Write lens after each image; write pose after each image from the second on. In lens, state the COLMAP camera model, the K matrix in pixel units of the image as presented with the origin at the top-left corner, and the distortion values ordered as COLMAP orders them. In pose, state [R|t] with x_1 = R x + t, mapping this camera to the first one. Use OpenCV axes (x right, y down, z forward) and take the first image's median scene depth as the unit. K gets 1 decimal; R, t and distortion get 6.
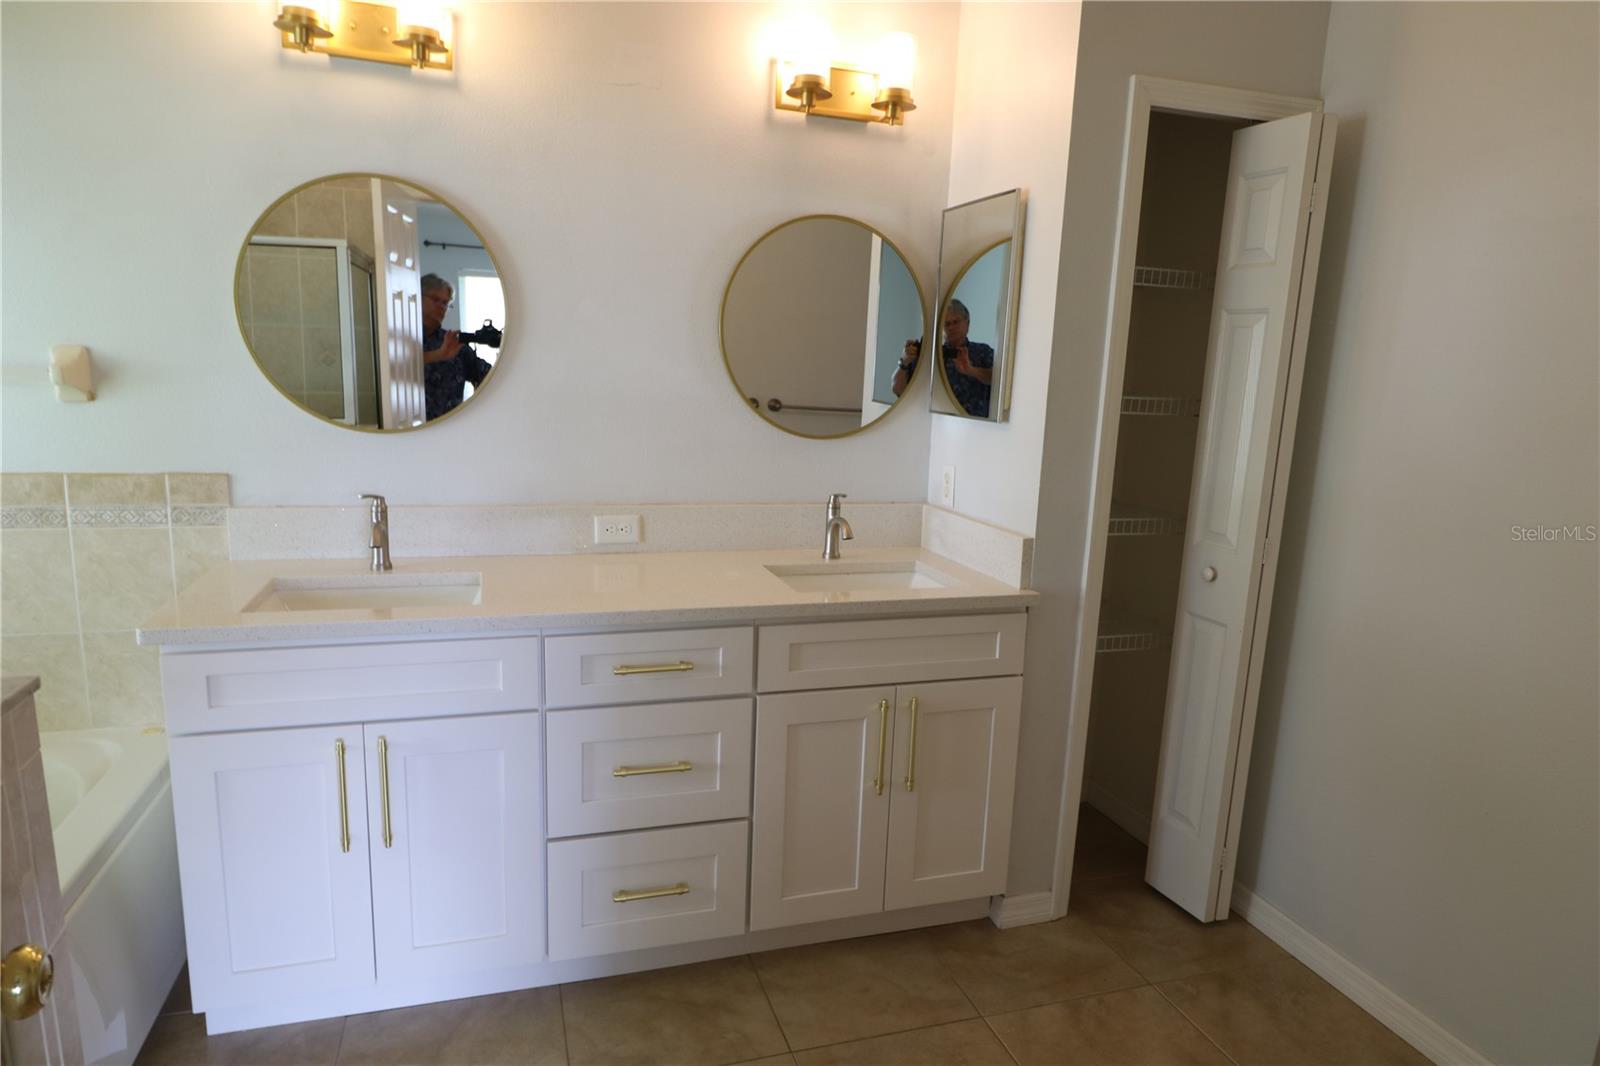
lens RADIAL K [[969.1, 0, 792.8], [0, 969.1, 555.5], [0, 0, 1]] dist [0.000580, -0.000460]
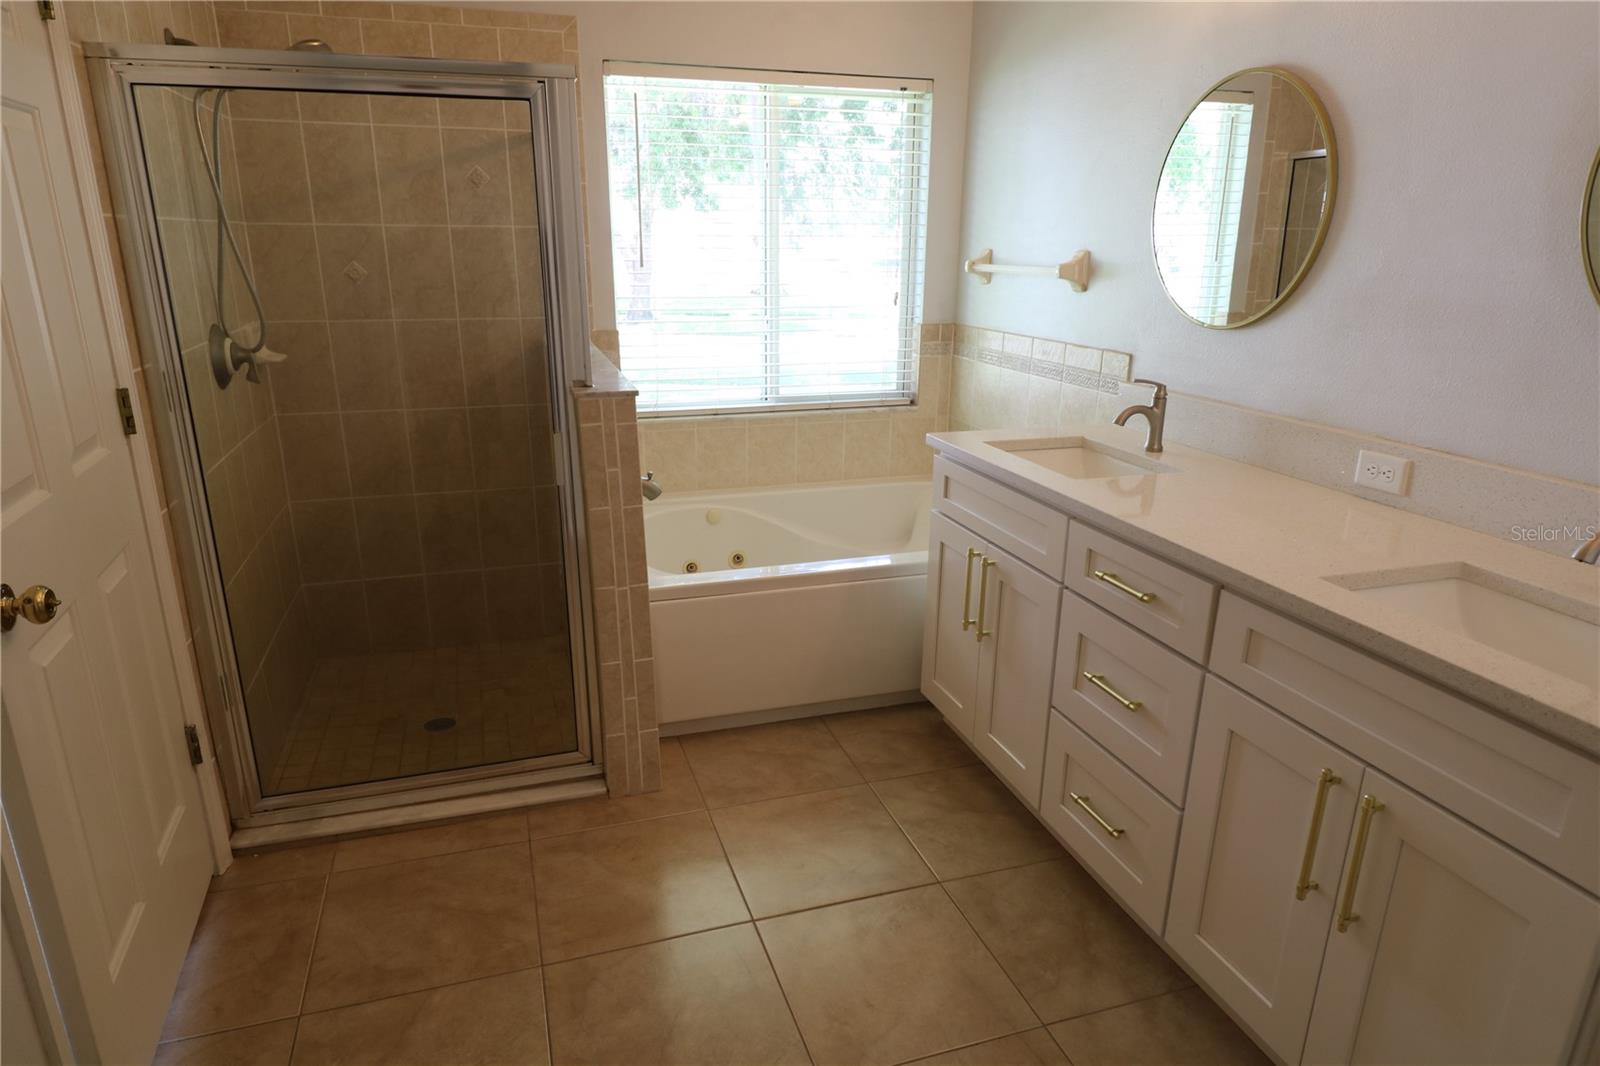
lens RADIAL K [[969.1, 0, 792.8], [0, 969.1, 555.5], [0, 0, 1]] dist [0.000580, -0.000460]
pose [[-0.001032, 0.274831, -0.961492, 0.637734], [-0.200347, 0.941941, 0.269458, -0.084962], [0.979725, 0.192910, 0.054090, 0.538517]]
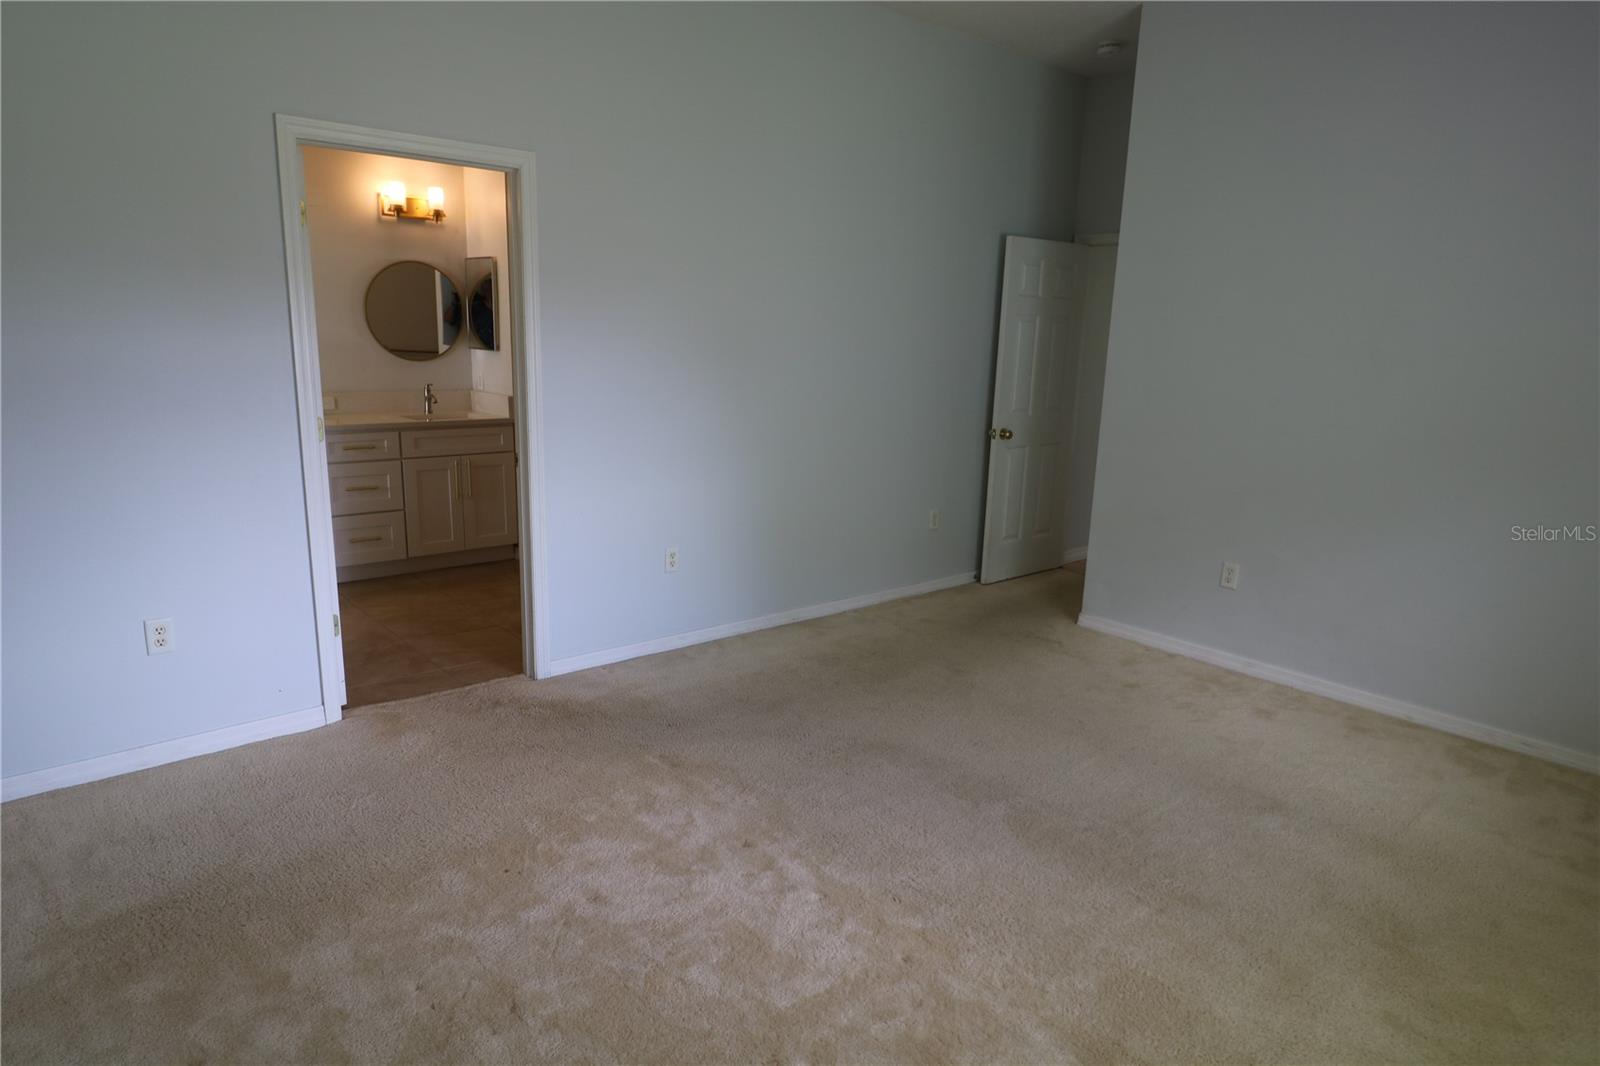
lens RADIAL K [[952.9, 0, 799.6], [0, 952.9, 547.1], [0, 0, 1]] dist [-0.001856, -0.001817]
pose [[0.917277, -0.099416, 0.385643, -0.060848], [0.086009, 0.994941, 0.051913, 0.298747], [-0.388853, -0.014450, 0.921187, -1.527433]]
